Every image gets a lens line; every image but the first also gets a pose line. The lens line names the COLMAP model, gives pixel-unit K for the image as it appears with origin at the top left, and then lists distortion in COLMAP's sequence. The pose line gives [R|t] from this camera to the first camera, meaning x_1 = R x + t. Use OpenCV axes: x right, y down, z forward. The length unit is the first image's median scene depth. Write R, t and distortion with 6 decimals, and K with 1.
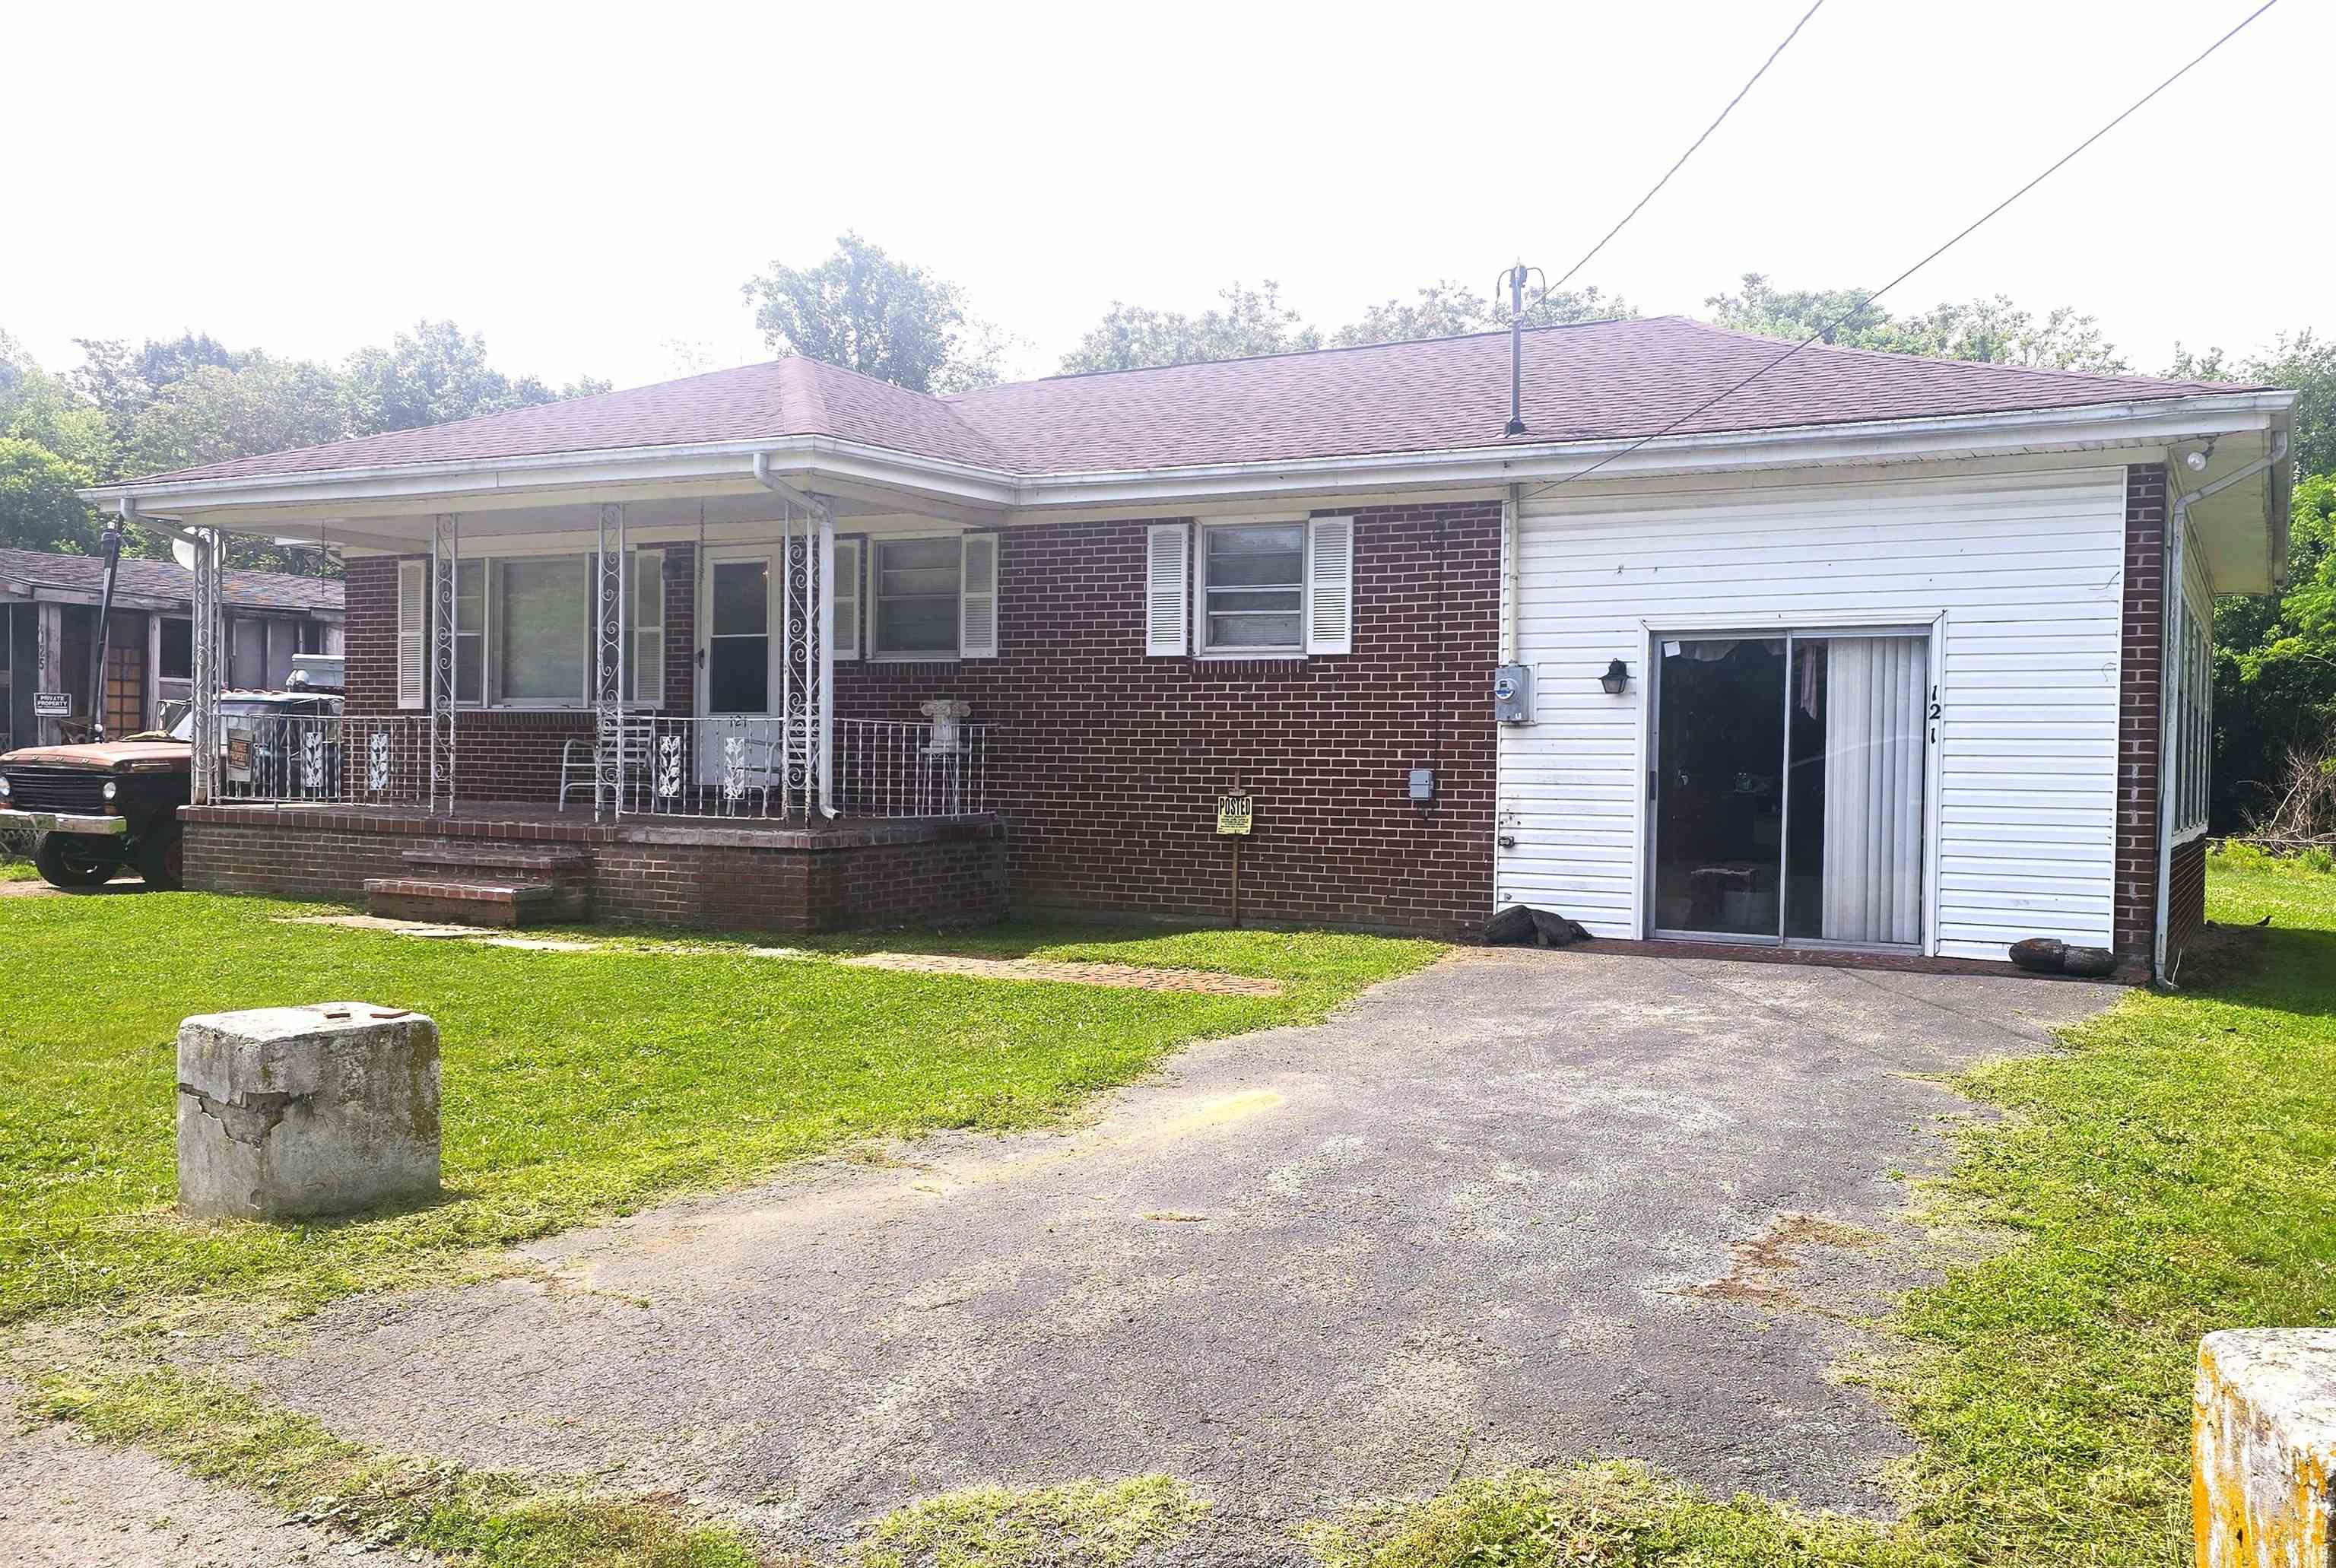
lens RADIAL K [[1962.2, 0, 1172.2], [0, 1962.2, 843.8], [0, 0, 1]] dist [0.094084, -0.148762]
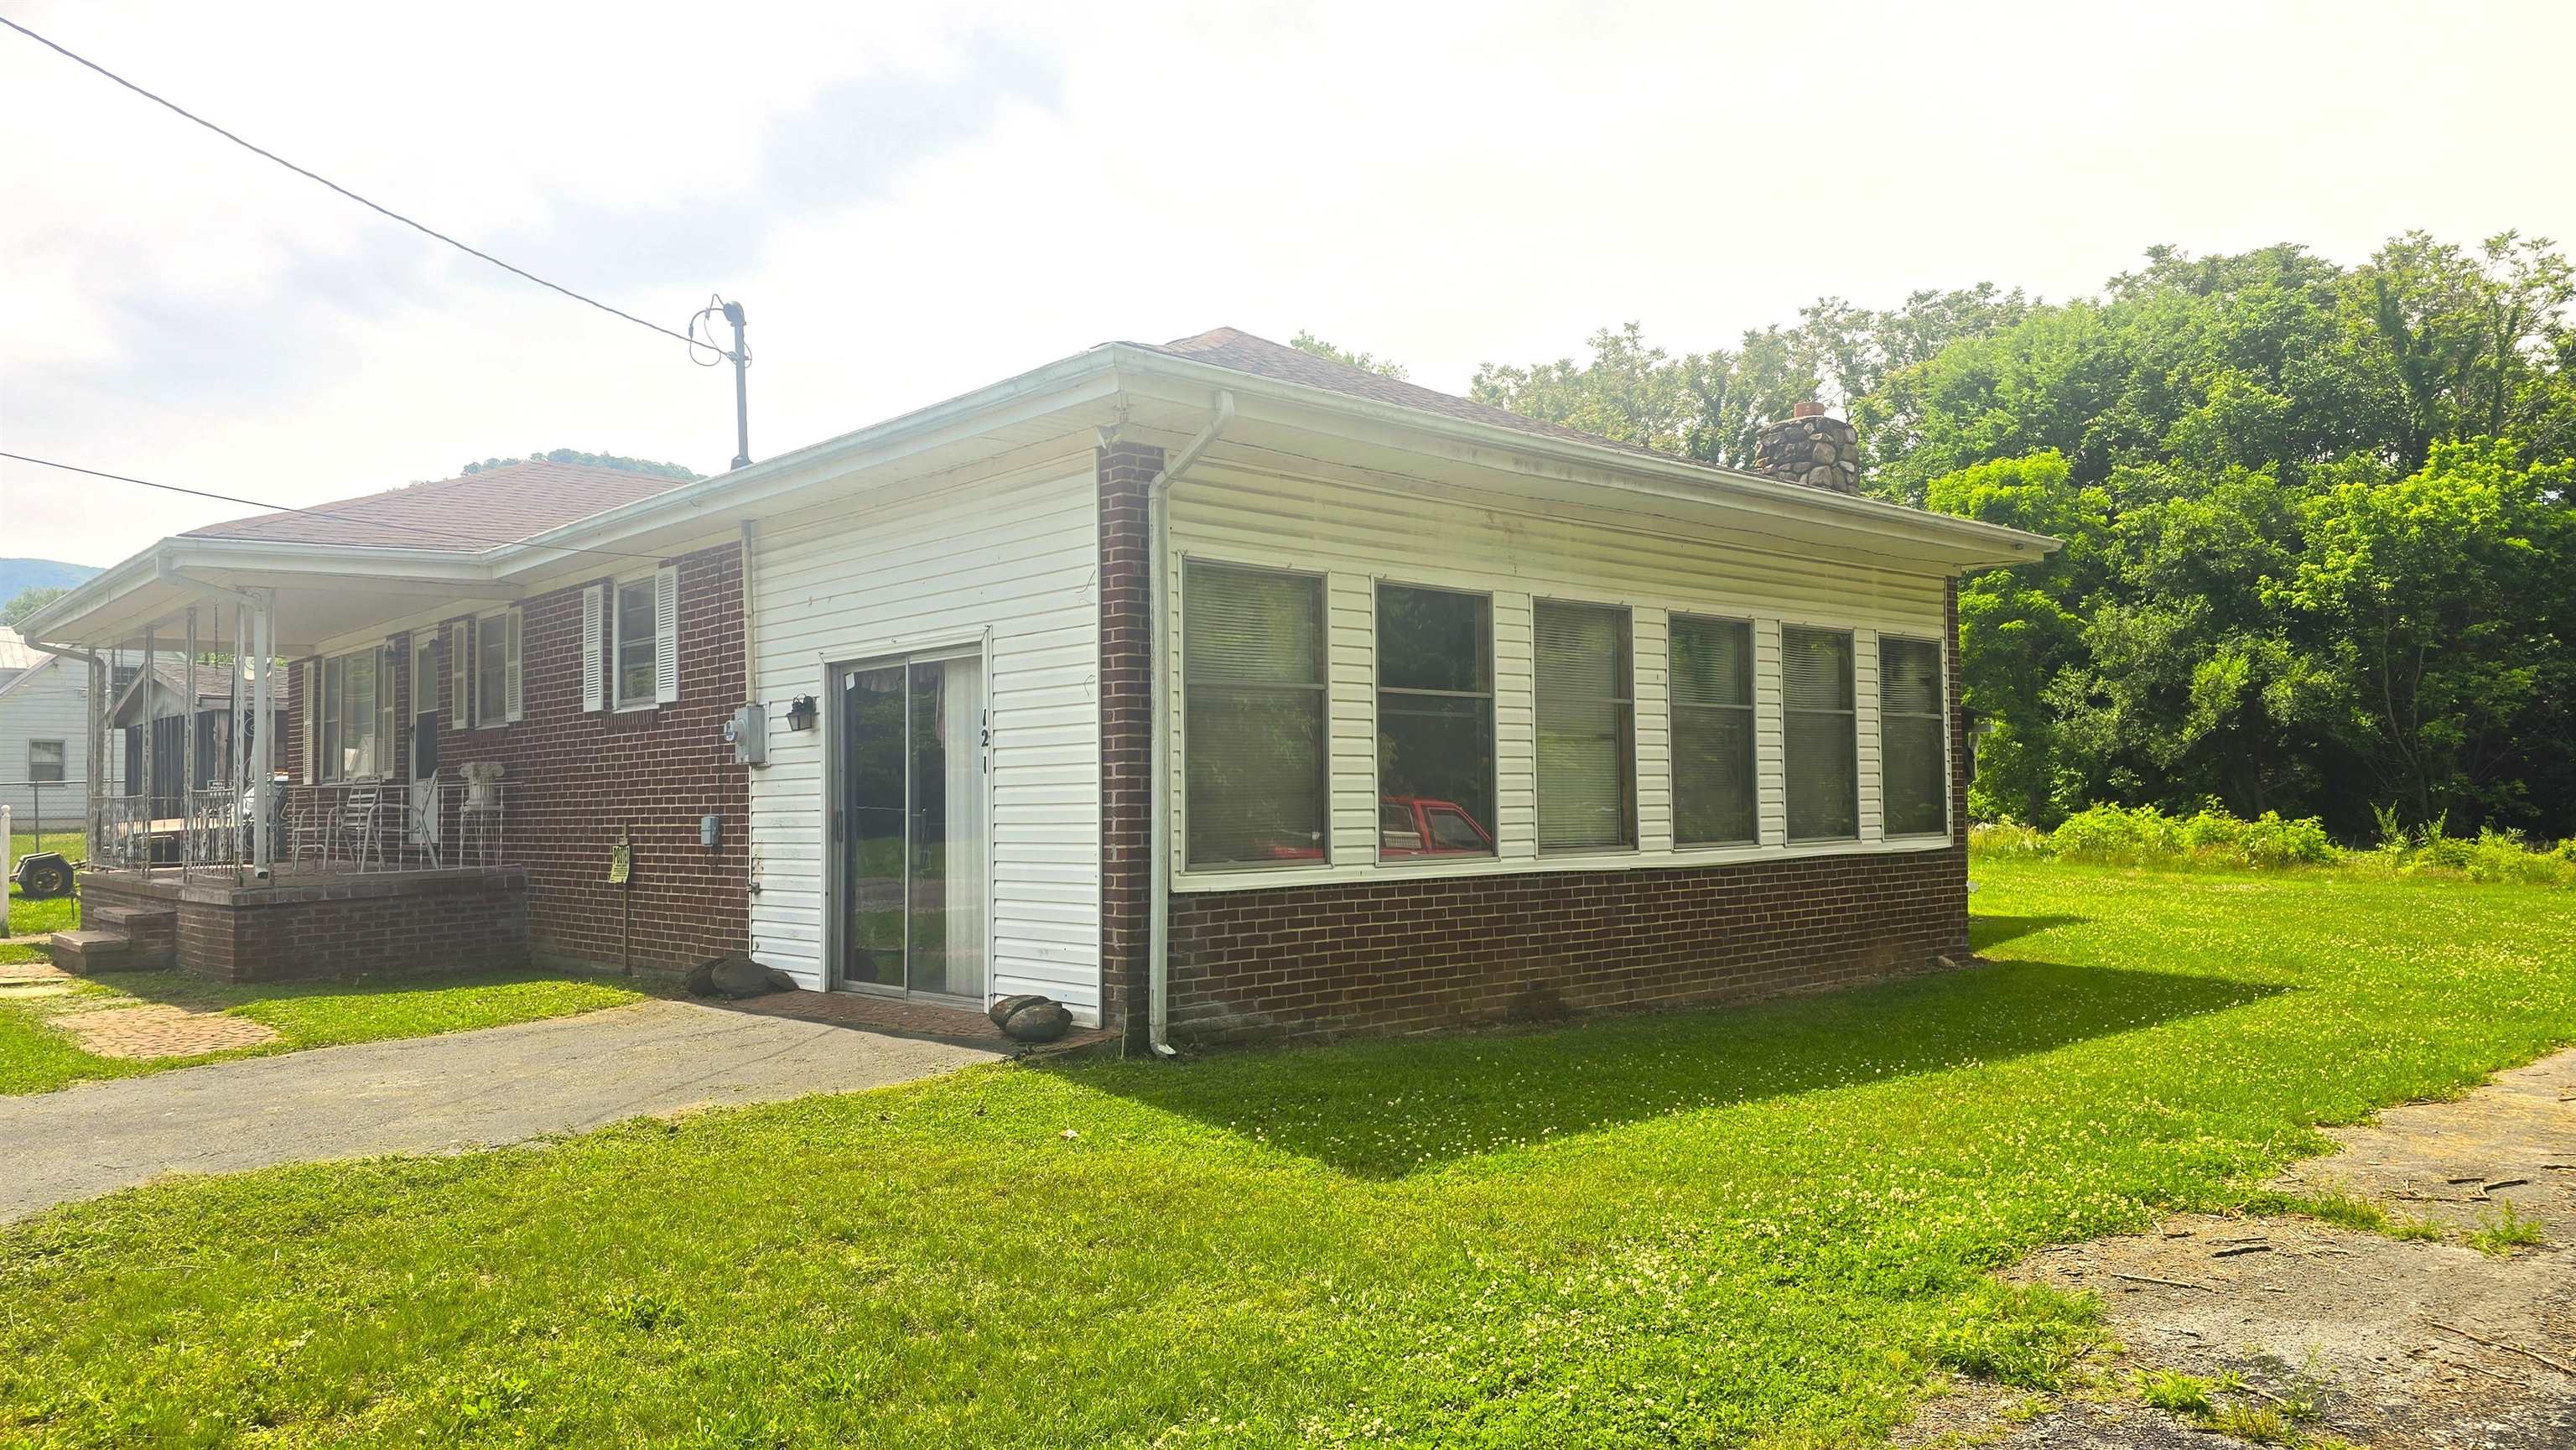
lens RADIAL K [[1760.3, 0, 1273.4], [0, 1760.3, 743.2], [0, 0, 1]] dist [0.091641, -0.096512]
pose [[0.927590, -0.045178, -0.370859, 0.694305], [0.019253, 0.997123, -0.073312, -0.002886], [0.373104, 0.060864, 0.925791, 0.268316]]
